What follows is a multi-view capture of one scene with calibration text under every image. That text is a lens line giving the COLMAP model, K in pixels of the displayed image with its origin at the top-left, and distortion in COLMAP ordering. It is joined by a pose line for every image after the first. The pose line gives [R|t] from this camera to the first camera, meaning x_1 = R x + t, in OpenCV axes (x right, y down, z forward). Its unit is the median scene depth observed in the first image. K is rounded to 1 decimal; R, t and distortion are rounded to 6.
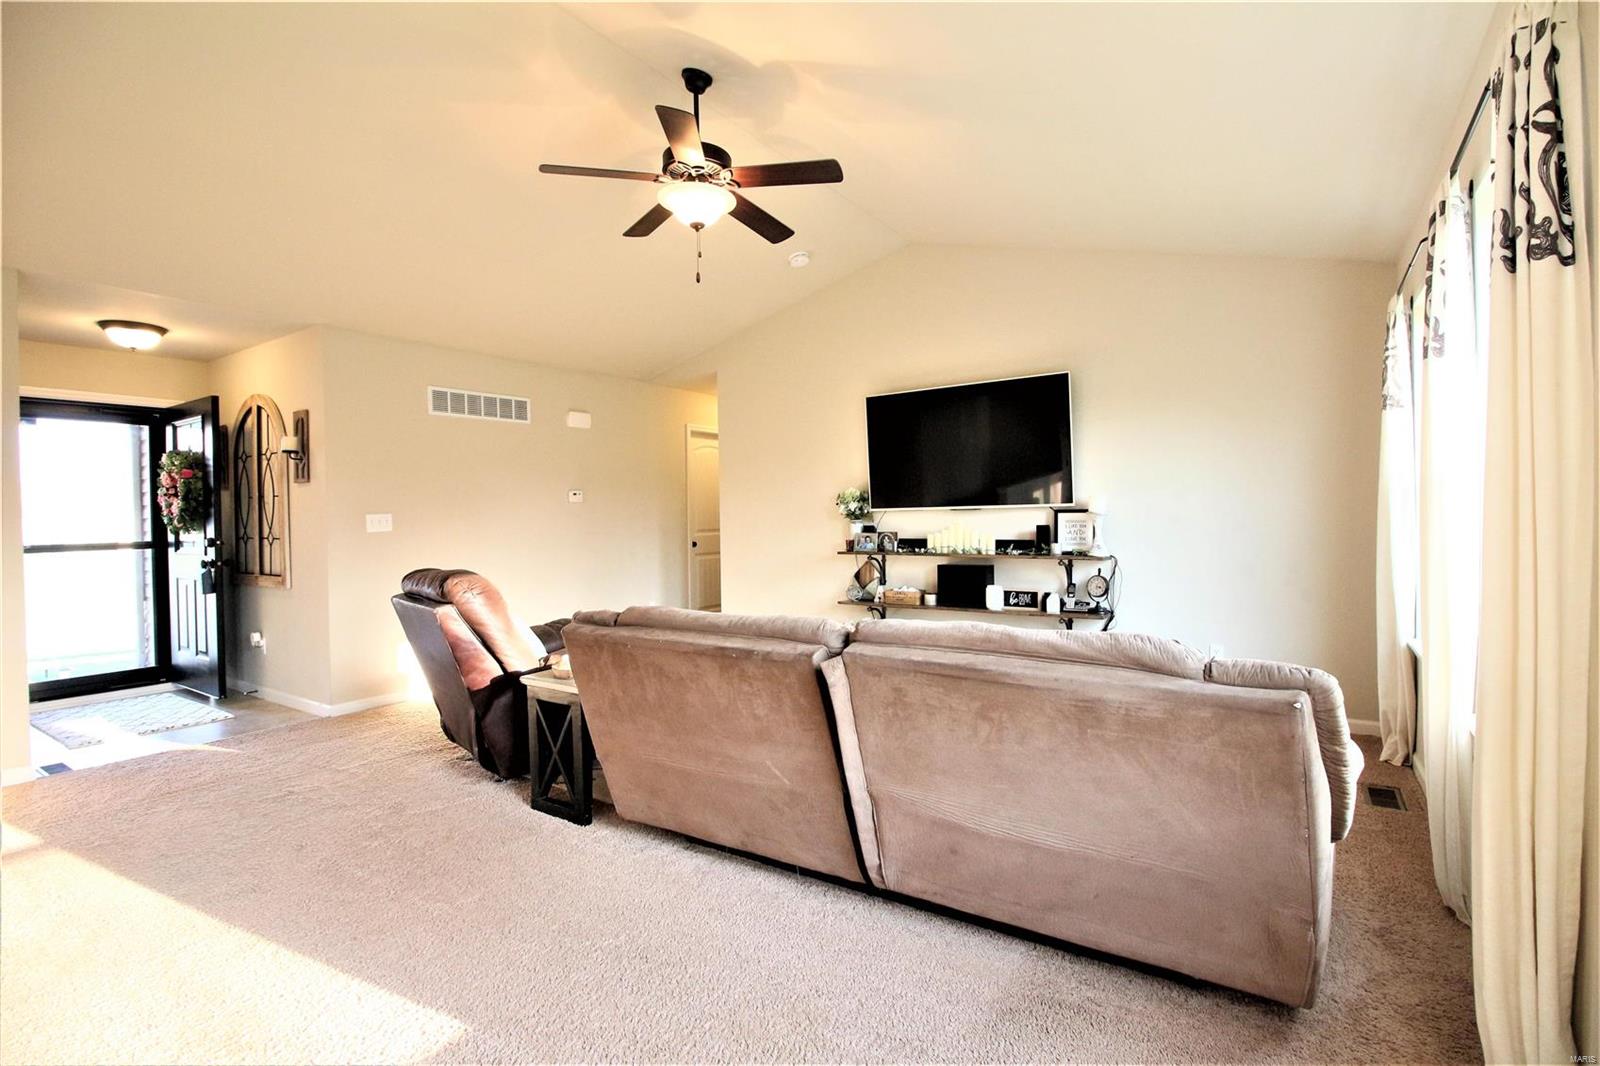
lens RADIAL K [[741.2, 0, 803.9], [0, 741.2, 527.8], [0, 0, 1]] dist [-0.005410, -0.010022]
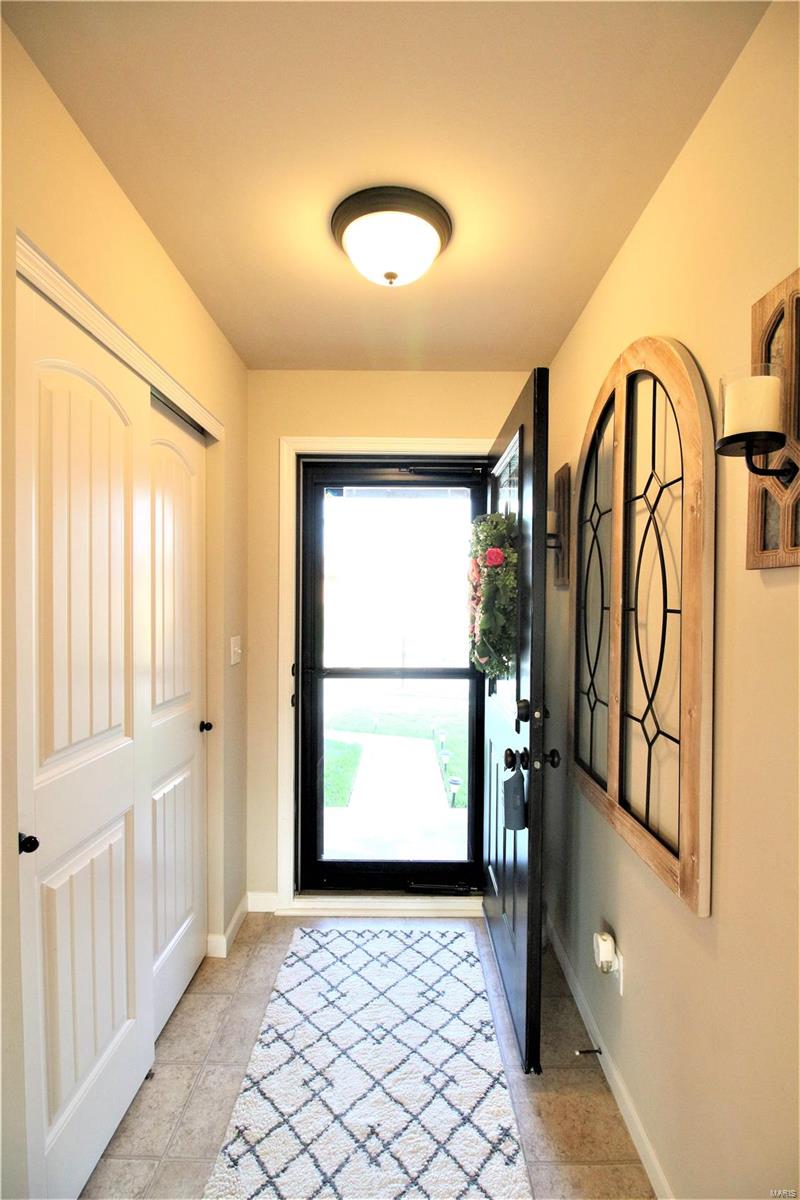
lens RADIAL K [[555.9, 0, 404.2], [0, 555.9, 605.7], [0, 0, 1]] dist [-0.005410, -0.010022]
pose [[0.552389, 0.029760, -0.833055, -0.557077], [-0.027161, 0.999474, 0.017696, -0.045696], [0.833144, 0.012852, 0.552907, 0.737230]]
